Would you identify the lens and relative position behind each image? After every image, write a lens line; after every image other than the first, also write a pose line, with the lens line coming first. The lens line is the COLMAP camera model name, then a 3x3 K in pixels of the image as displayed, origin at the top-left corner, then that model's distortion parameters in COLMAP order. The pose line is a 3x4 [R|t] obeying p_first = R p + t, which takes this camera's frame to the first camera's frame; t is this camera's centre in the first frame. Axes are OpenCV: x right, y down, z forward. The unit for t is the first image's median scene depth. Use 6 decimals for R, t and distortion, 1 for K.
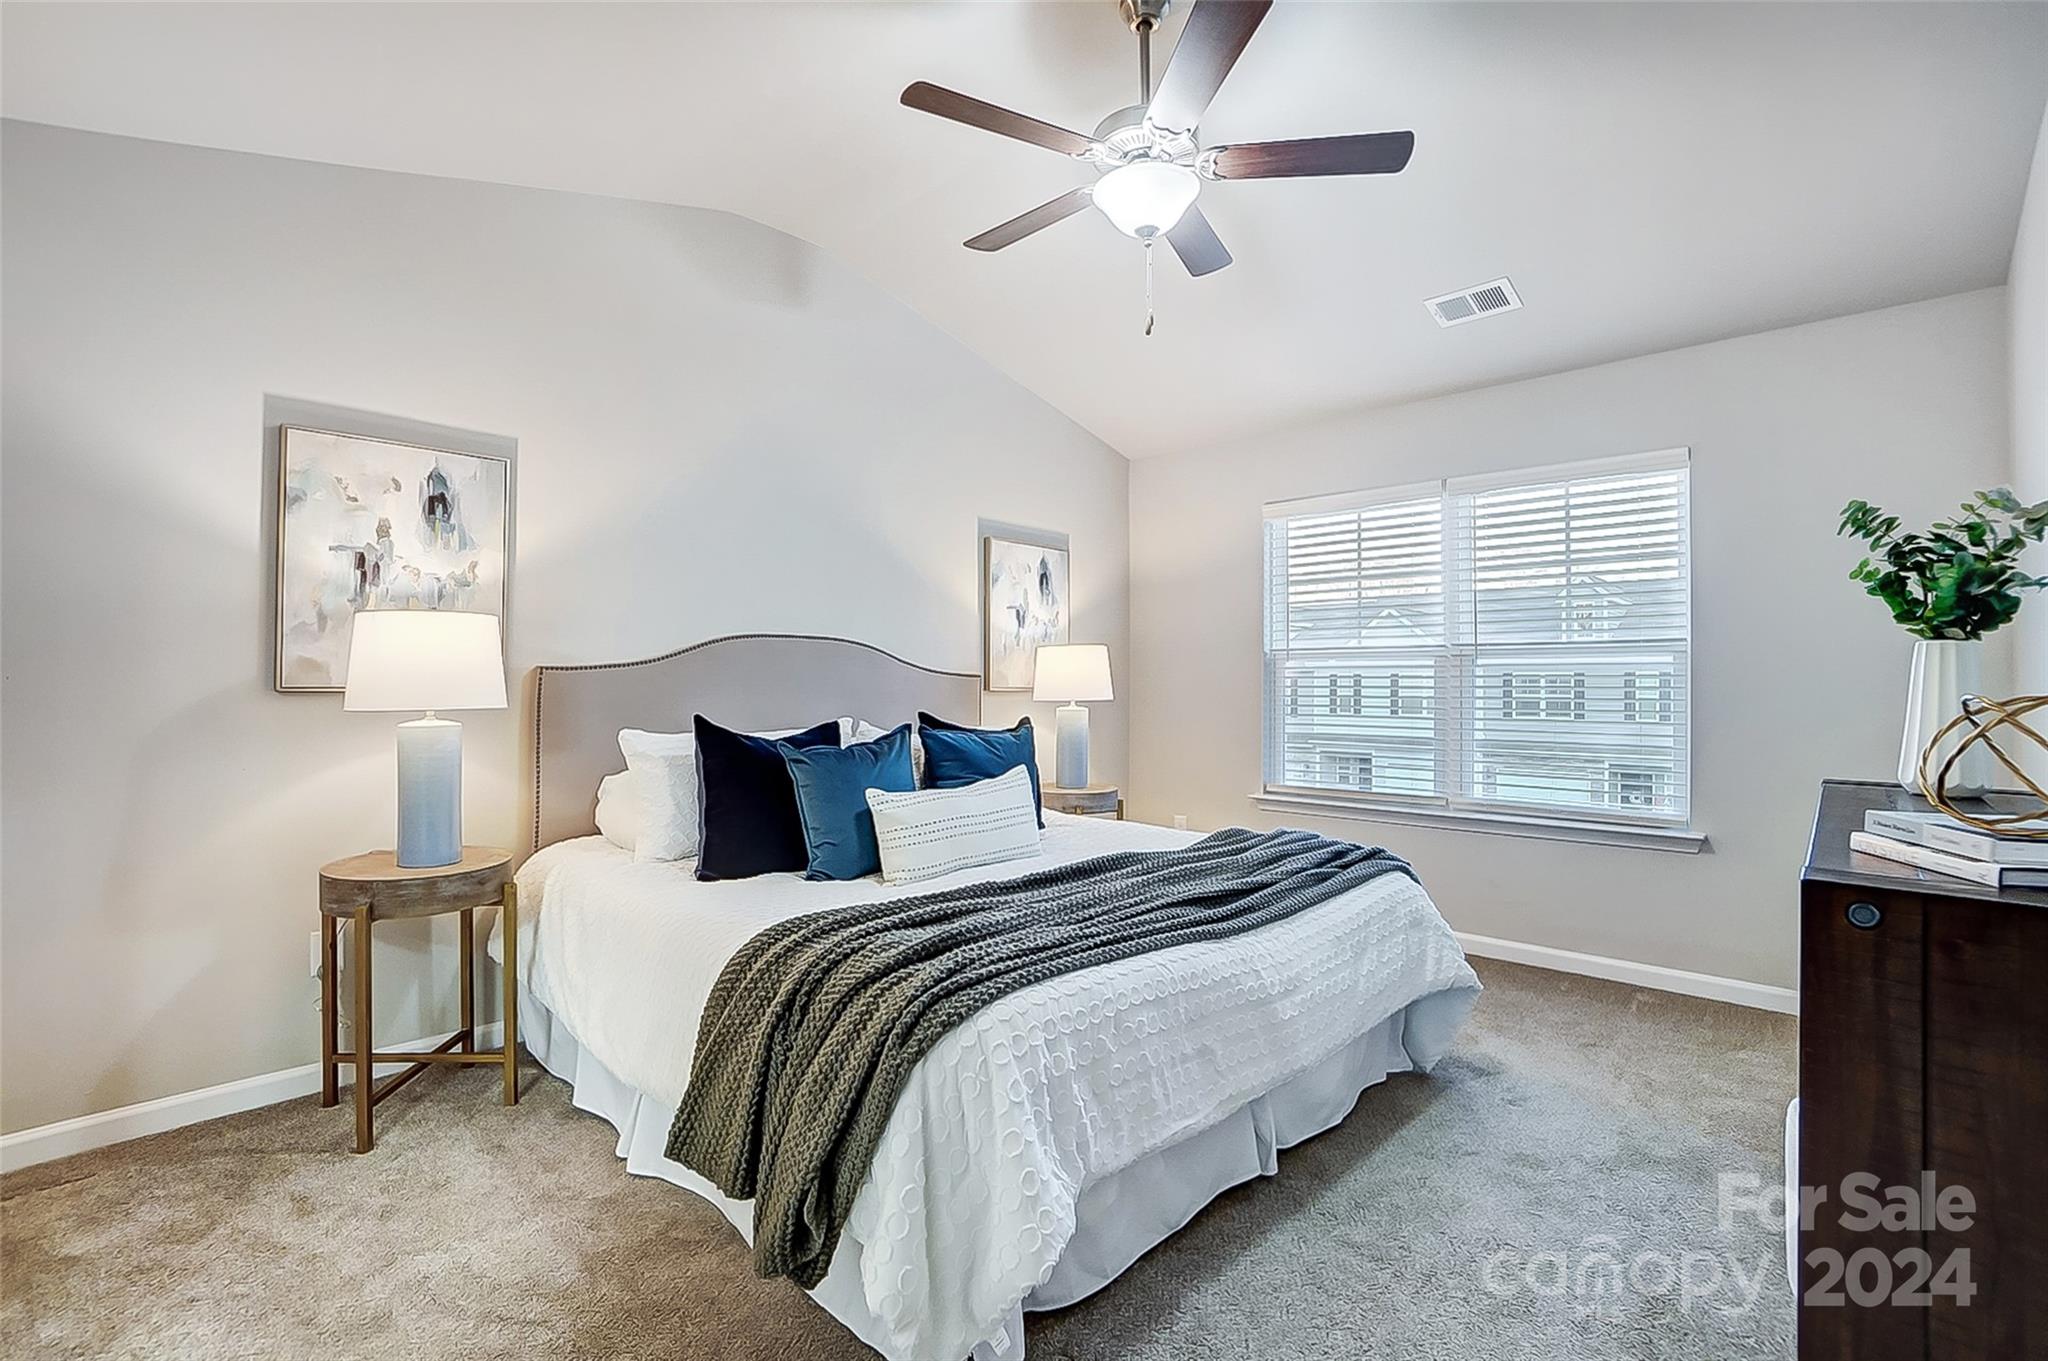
lens RADIAL K [[913.9, 0, 1010.3], [0, 913.9, 674.4], [0, 0, 1]] dist [-0.067814, 0.024583]
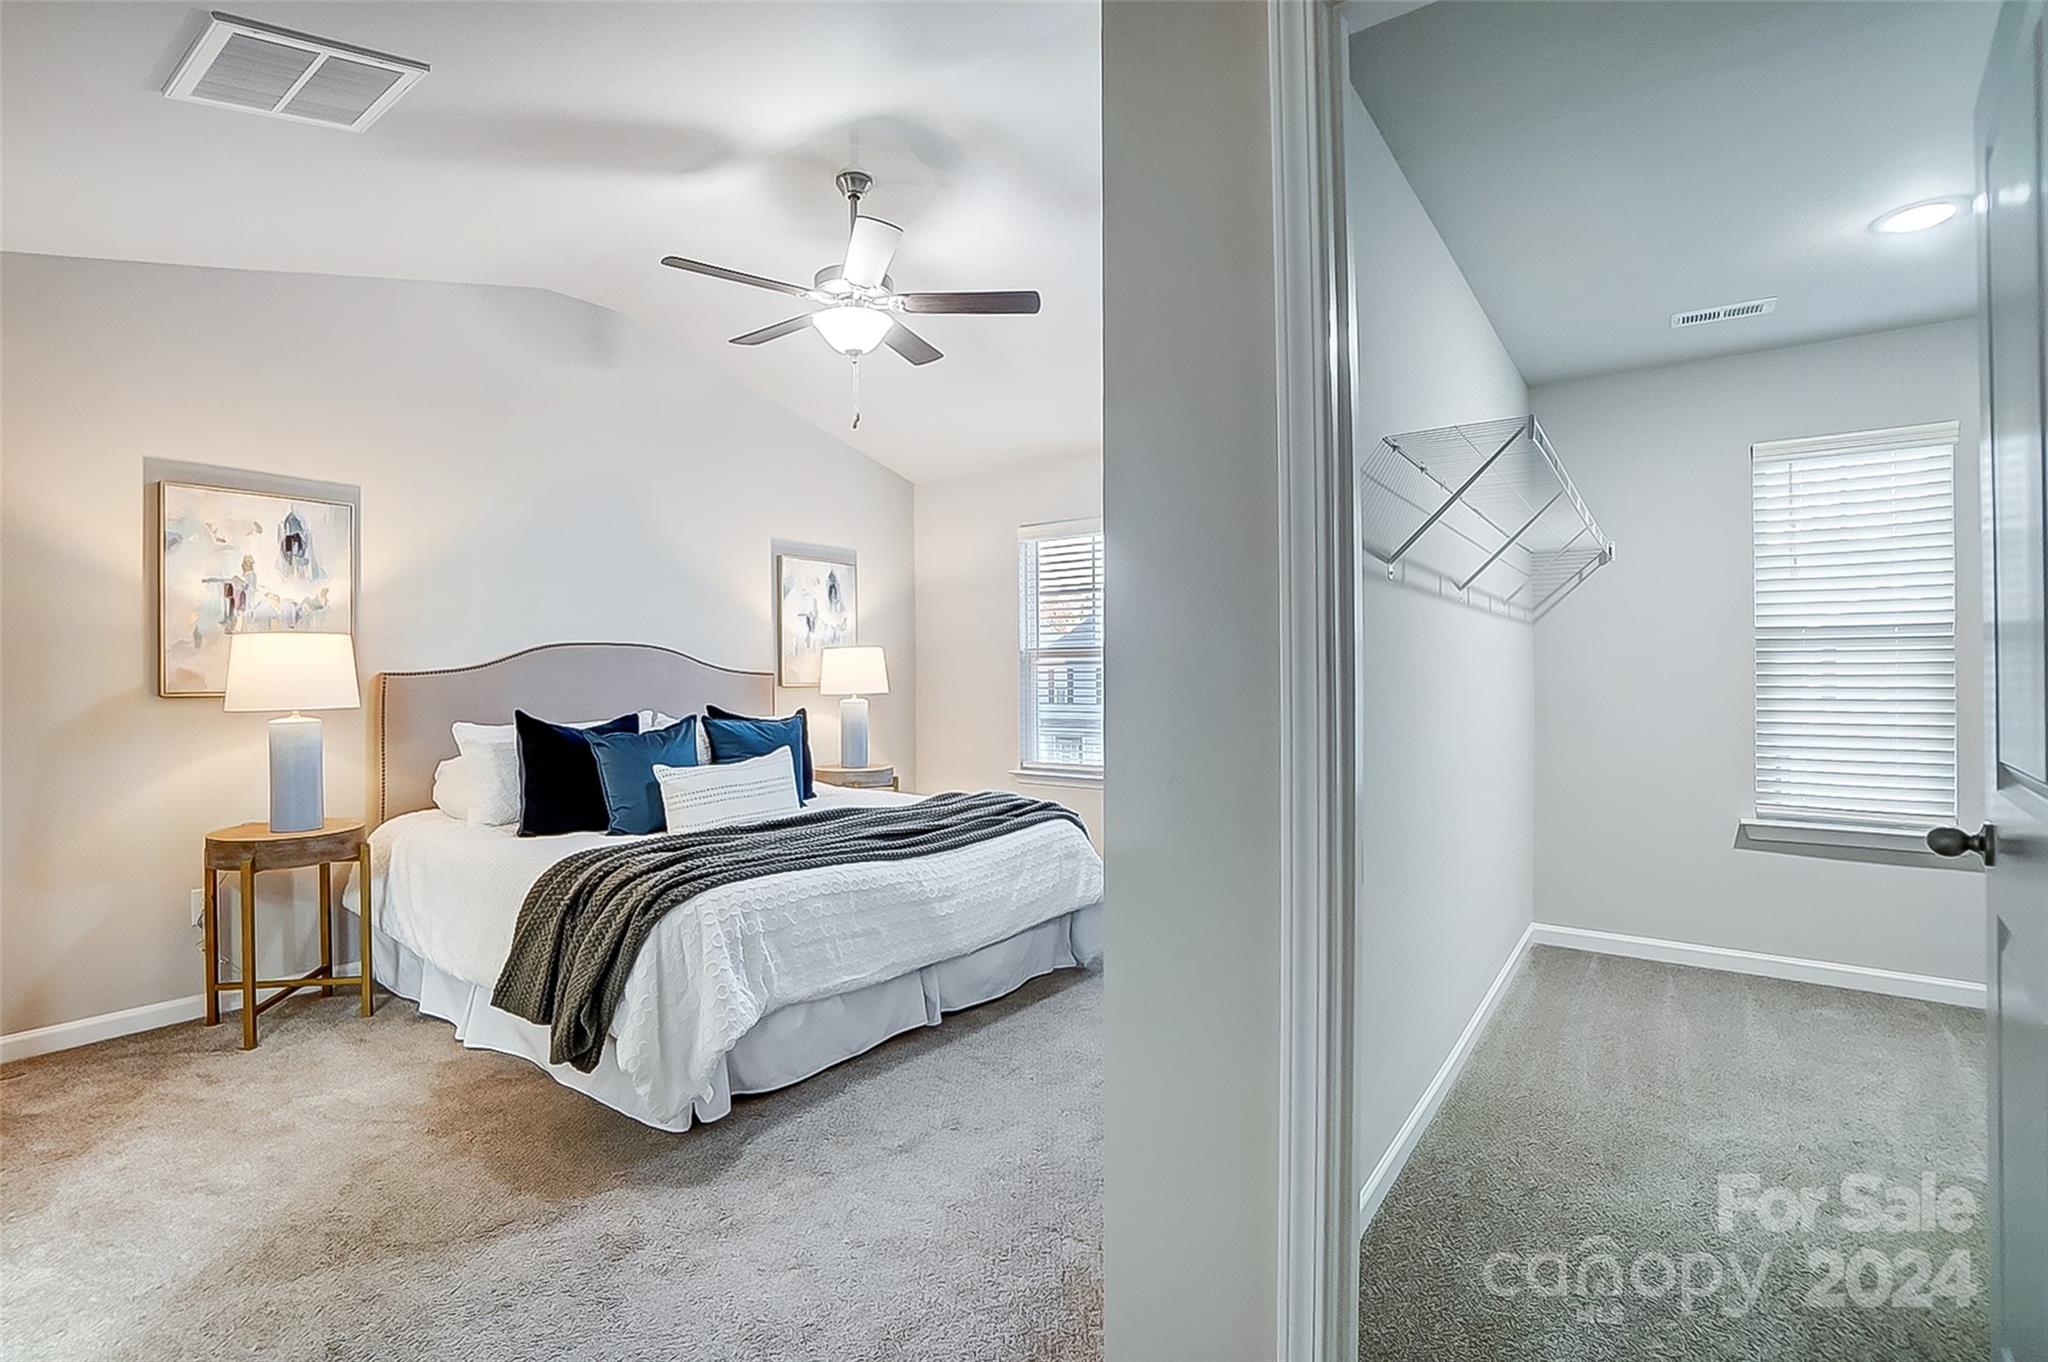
lens RADIAL K [[951.5, 0, 1010.7], [0, 951.5, 673.8], [0, 0, 1]] dist [-0.068026, 0.027489]
pose [[0.990600, -0.010301, 0.136401, 0.172746], [0.008782, 0.999893, 0.011733, -0.016760], [-0.136507, -0.010424, 0.990584, -0.420717]]
